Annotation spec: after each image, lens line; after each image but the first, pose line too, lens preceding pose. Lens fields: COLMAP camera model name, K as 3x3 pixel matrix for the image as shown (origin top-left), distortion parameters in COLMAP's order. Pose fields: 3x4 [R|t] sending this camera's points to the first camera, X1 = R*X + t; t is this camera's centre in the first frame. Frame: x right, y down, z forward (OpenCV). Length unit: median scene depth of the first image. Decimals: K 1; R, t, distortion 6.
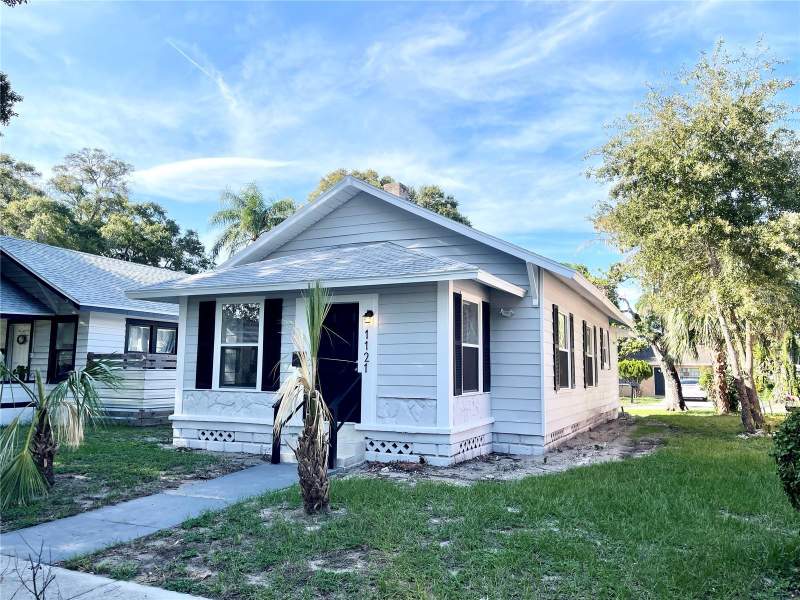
lens RADIAL K [[600.8, 0, 399.5], [0, 600.8, 297.3], [0, 0, 1]] dist [0.007461, -0.009018]
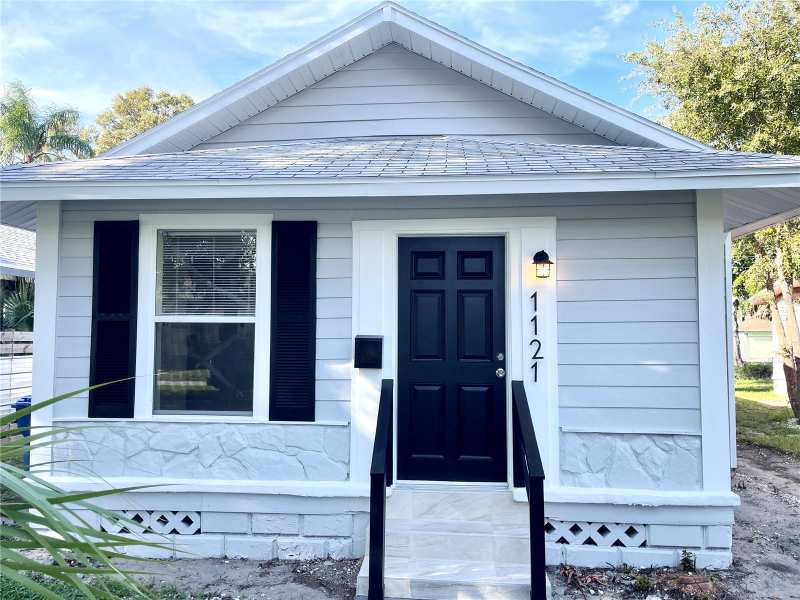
lens RADIAL K [[600.8, 0, 401.3], [0, 600.8, 303.0], [0, 0, 1]] dist [0.007461, -0.009018]
pose [[0.936616, 0.012015, 0.350152, -0.297684], [-0.037650, 0.997076, 0.066496, 0.032741], [-0.348330, -0.075464, 0.934330, 0.547409]]
